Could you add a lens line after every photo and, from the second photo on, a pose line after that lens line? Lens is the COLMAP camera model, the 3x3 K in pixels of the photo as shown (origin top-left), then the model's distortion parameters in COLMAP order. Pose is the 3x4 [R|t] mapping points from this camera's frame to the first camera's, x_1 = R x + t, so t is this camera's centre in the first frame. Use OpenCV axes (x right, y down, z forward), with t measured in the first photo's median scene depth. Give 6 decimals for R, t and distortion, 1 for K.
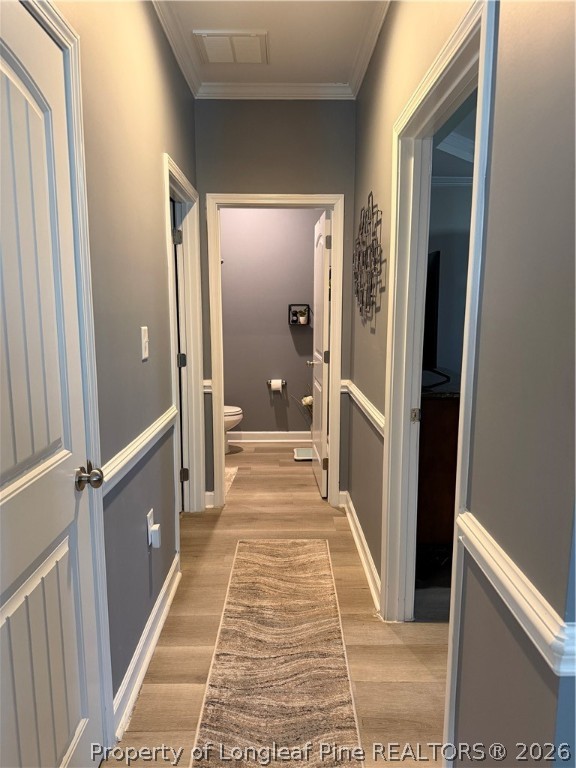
lens RADIAL K [[542.6, 0, 287.6], [0, 542.6, 386.4], [0, 0, 1]] dist [0.041506, -0.033280]
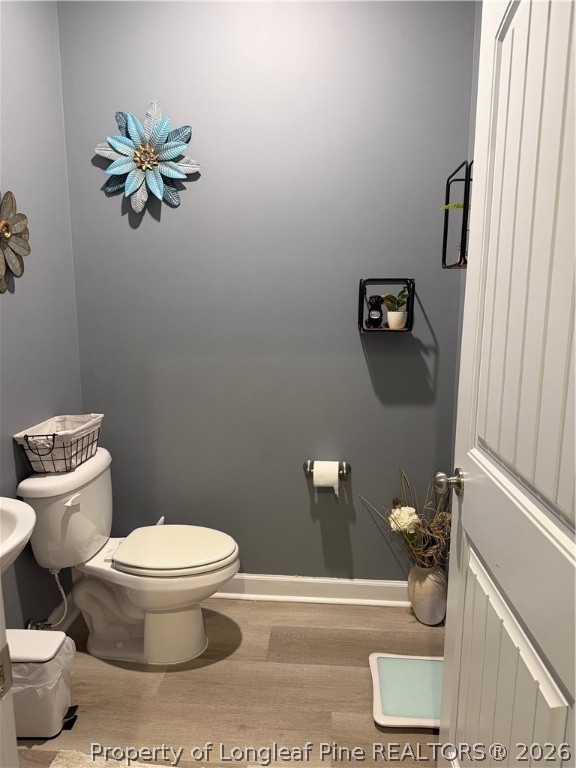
lens RADIAL K [[542.6, 0, 287.1], [0, 542.6, 384.3], [0, 0, 1]] dist [0.041506, -0.033280]
pose [[0.995597, 0.015051, -0.092521, -0.012964], [-0.013985, 0.999828, 0.012163, -0.077366], [0.092688, -0.010816, 0.995636, 0.587569]]
